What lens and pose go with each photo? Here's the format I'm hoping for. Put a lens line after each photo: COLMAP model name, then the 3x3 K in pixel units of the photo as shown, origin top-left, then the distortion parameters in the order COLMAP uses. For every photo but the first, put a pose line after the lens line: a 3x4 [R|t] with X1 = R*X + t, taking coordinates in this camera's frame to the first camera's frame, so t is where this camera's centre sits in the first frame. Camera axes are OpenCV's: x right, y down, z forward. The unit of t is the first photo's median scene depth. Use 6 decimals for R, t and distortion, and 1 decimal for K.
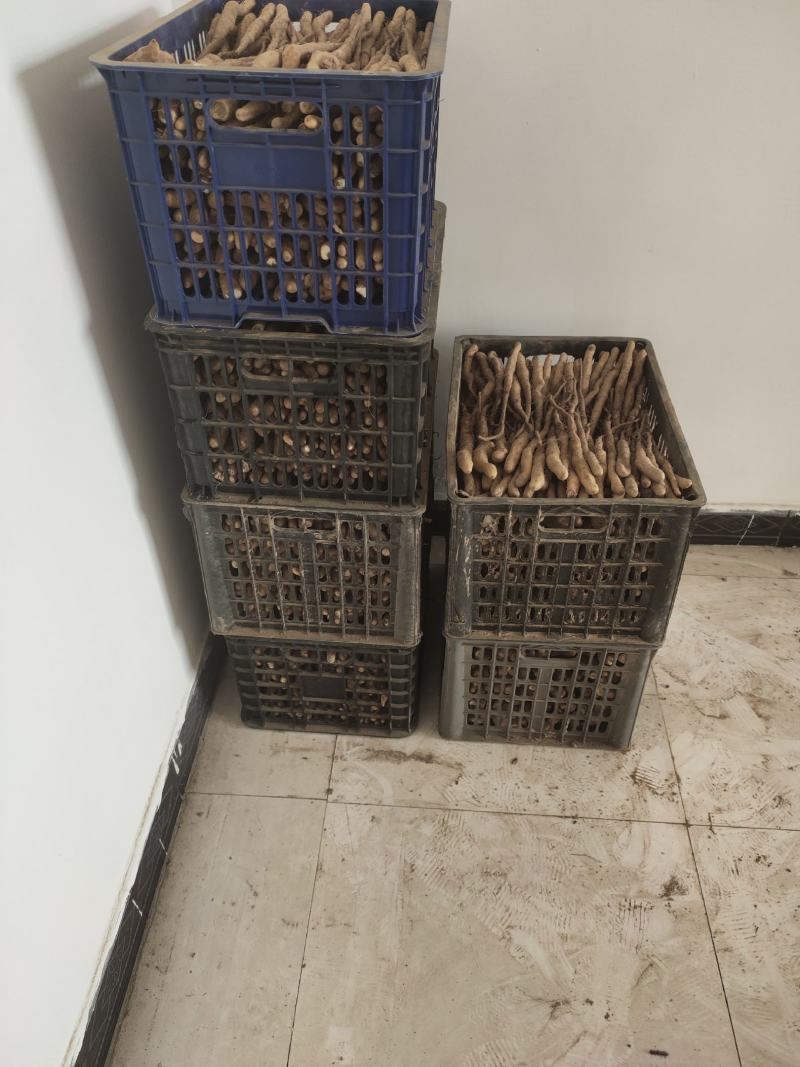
lens RADIAL K [[797.7, 0, 400.0], [0, 797.7, 533.5], [0, 0, 1]] dist [0.034342, -0.005185]
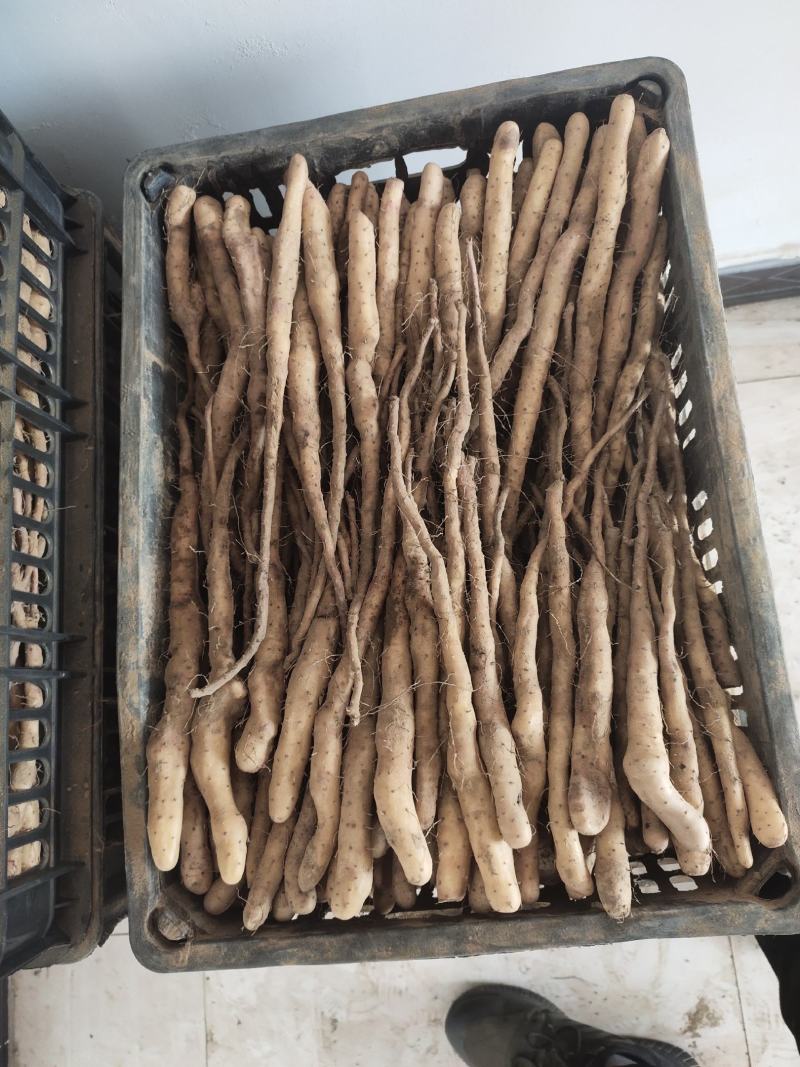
lens RADIAL K [[797.7, 0, 400.0], [0, 797.7, 533.5], [0, 0, 1]] dist [0.034342, -0.005185]
pose [[0.980365, -0.170729, -0.098671, 0.216330], [0.195450, 0.774953, 0.601039, -0.341330], [-0.026149, -0.608522, 0.793106, 0.680324]]
